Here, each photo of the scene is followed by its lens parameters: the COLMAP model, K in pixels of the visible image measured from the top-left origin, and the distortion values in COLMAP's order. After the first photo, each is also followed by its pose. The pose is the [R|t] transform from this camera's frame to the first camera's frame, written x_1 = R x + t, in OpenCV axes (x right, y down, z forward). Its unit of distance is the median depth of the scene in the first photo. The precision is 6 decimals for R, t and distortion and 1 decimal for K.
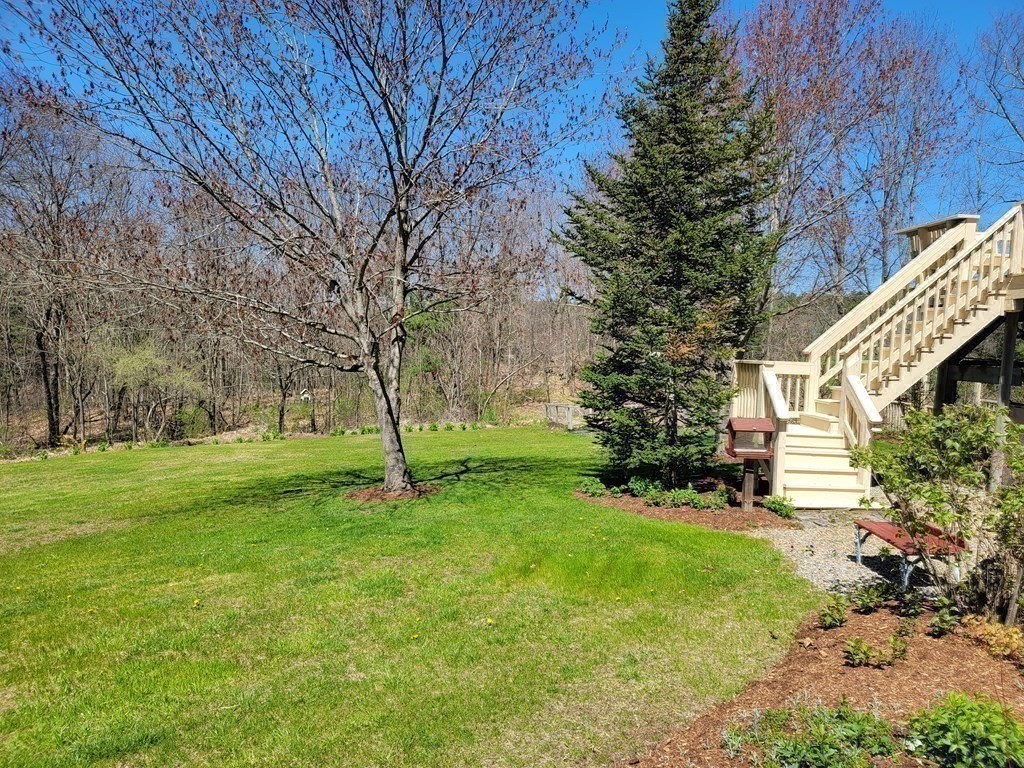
lens RADIAL K [[713.0, 0, 522.2], [0, 713.0, 385.4], [0, 0, 1]] dist [0.038626, -0.005478]
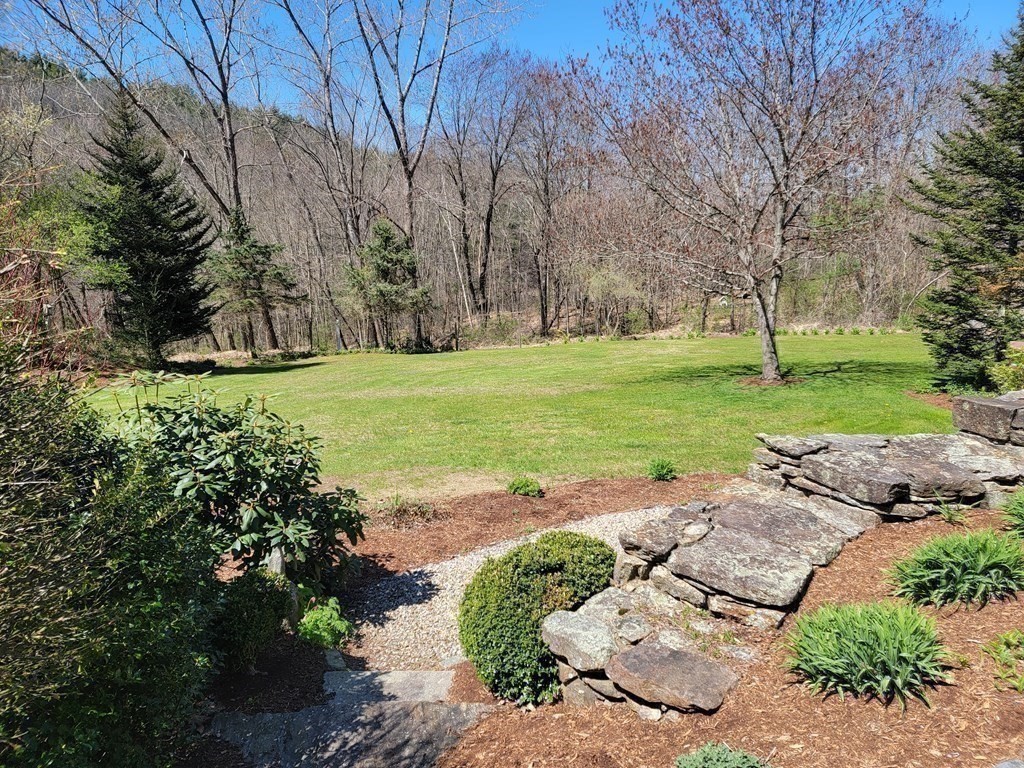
lens RADIAL K [[713.0, 0, 522.2], [0, 713.0, 385.4], [0, 0, 1]] dist [0.038626, -0.005478]
pose [[0.836460, 0.073699, -0.543049, 0.149901], [0.006956, 0.989409, 0.144990, -0.045189], [0.547983, -0.125056, 0.827089, -0.381968]]
